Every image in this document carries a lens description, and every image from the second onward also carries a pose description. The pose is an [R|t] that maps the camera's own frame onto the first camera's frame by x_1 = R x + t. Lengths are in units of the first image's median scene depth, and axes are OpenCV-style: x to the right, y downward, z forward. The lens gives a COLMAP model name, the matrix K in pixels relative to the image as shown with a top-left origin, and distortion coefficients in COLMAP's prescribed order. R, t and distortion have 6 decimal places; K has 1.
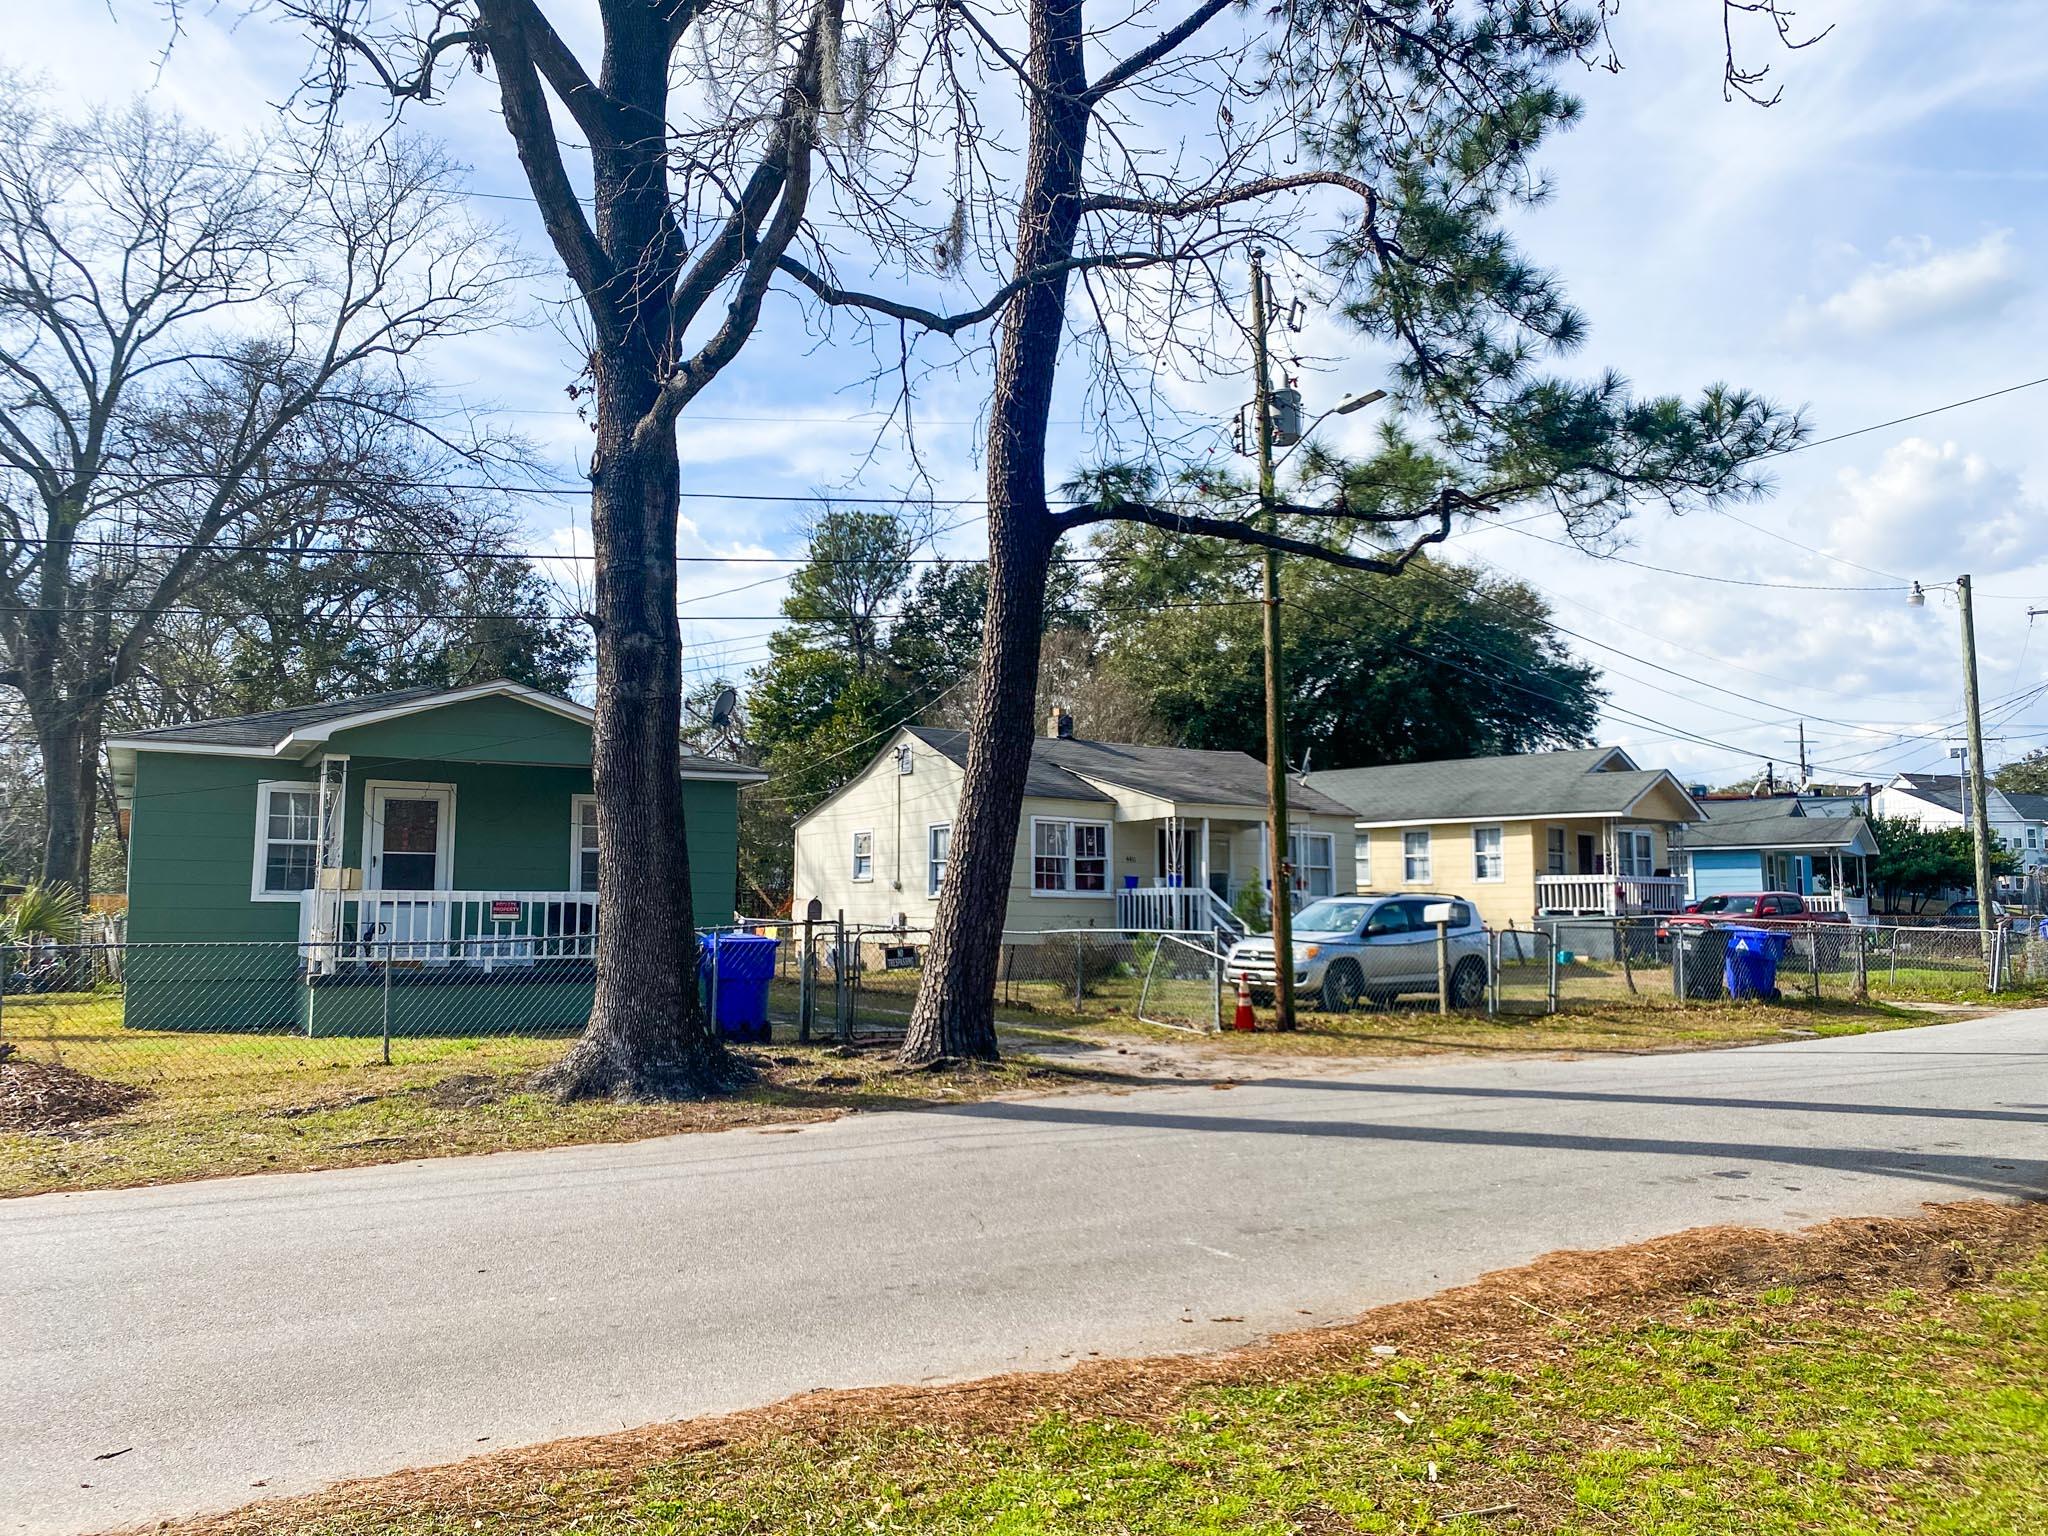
lens RADIAL K [[1439.5, 0, 1024.0], [0, 1439.5, 768.0], [0, 0, 1]] dist [-0.028918, -0.005742]
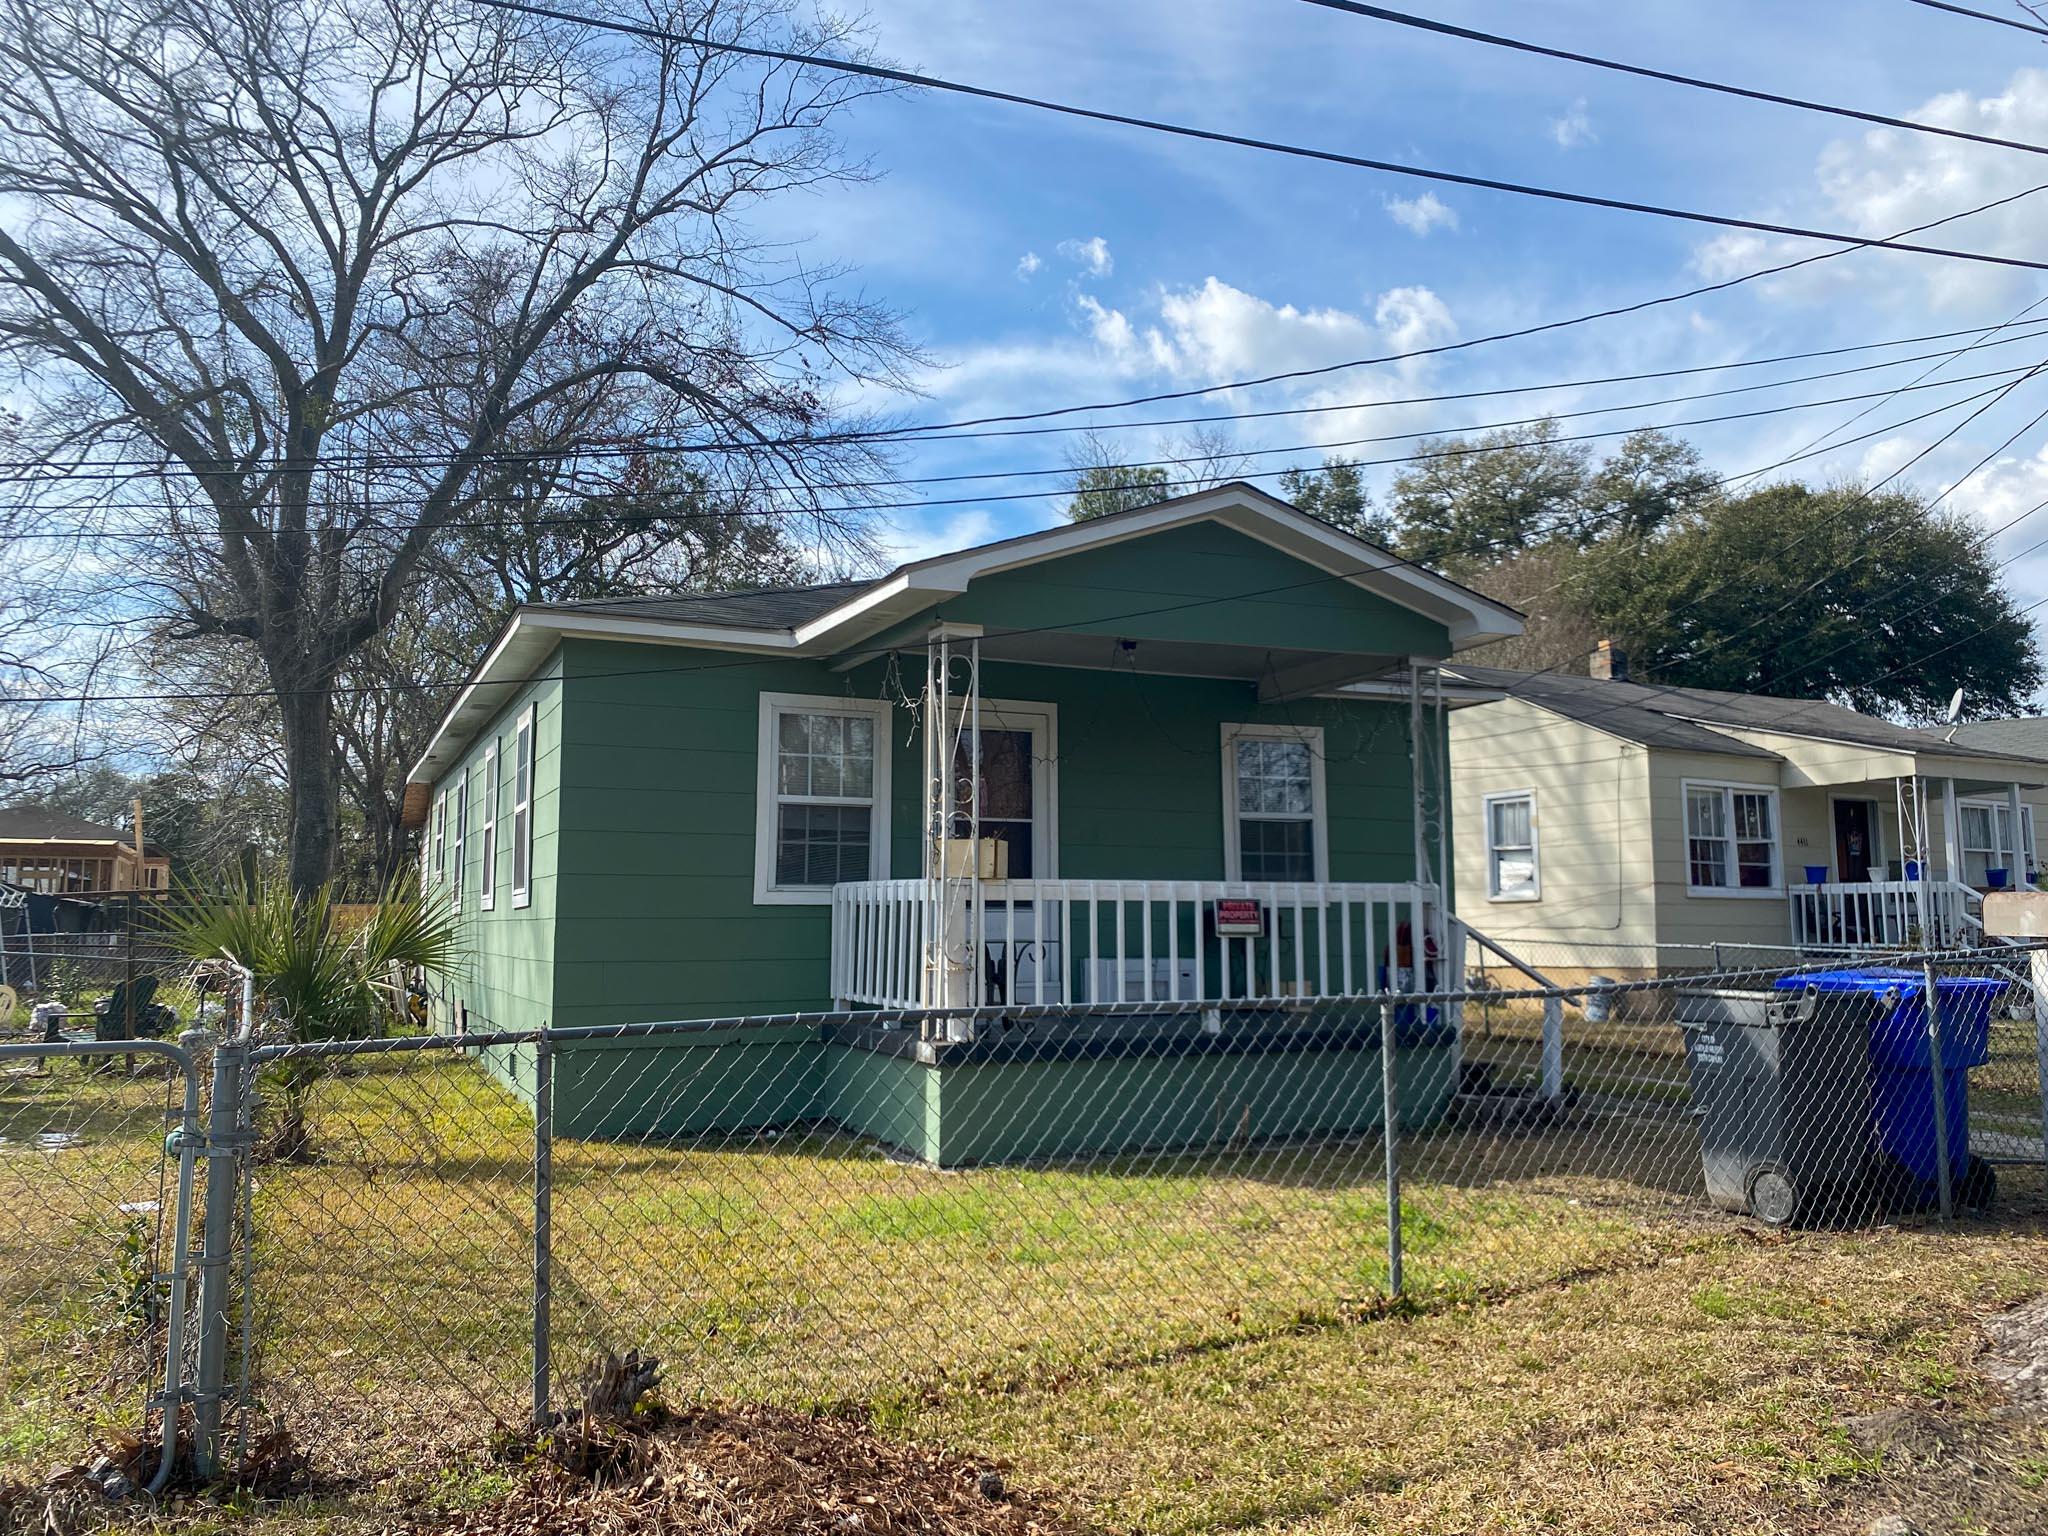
lens RADIAL K [[1490.3, 0, 1026.5], [0, 1490.3, 734.4], [0, 0, 1]] dist [-0.006921, -0.003185]
pose [[0.994940, -0.015725, -0.099238, -0.214445], [0.013167, 0.999565, -0.026373, 0.024558], [0.099609, 0.024933, 0.994714, 0.240614]]
